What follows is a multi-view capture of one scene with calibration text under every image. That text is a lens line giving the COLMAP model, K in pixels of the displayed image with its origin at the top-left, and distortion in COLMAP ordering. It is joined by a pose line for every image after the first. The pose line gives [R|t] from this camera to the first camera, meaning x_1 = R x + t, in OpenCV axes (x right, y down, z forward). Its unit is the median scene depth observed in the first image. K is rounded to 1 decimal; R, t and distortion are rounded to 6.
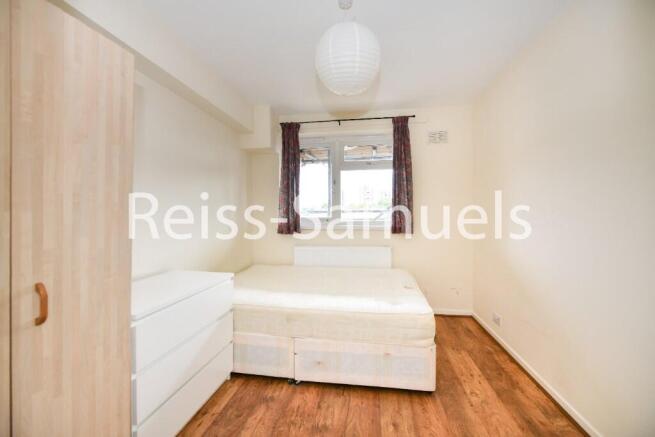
lens RADIAL K [[268.3, 0, 327.8], [0, 268.3, 217.4], [0, 0, 1]] dist [-0.001451, -0.000531]
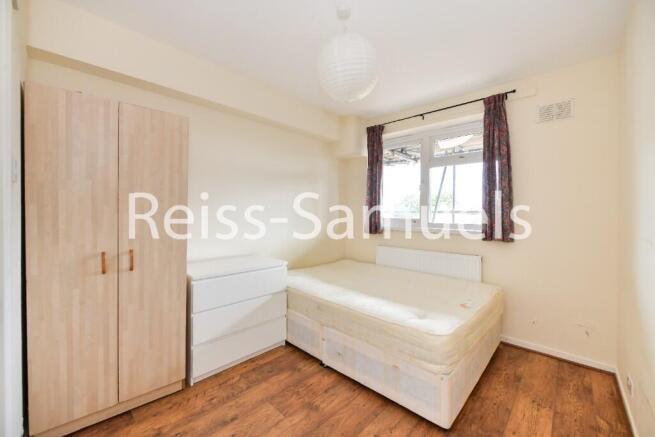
lens RADIAL K [[268.3, 0, 332.6], [0, 268.3, 216.7], [0, 0, 1]] dist [-0.001451, -0.000531]
pose [[0.818795, 0.021892, -0.573669, 0.527515], [-0.018853, 0.999759, 0.011244, -0.019832], [0.573777, 0.001609, 0.819010, 0.097040]]
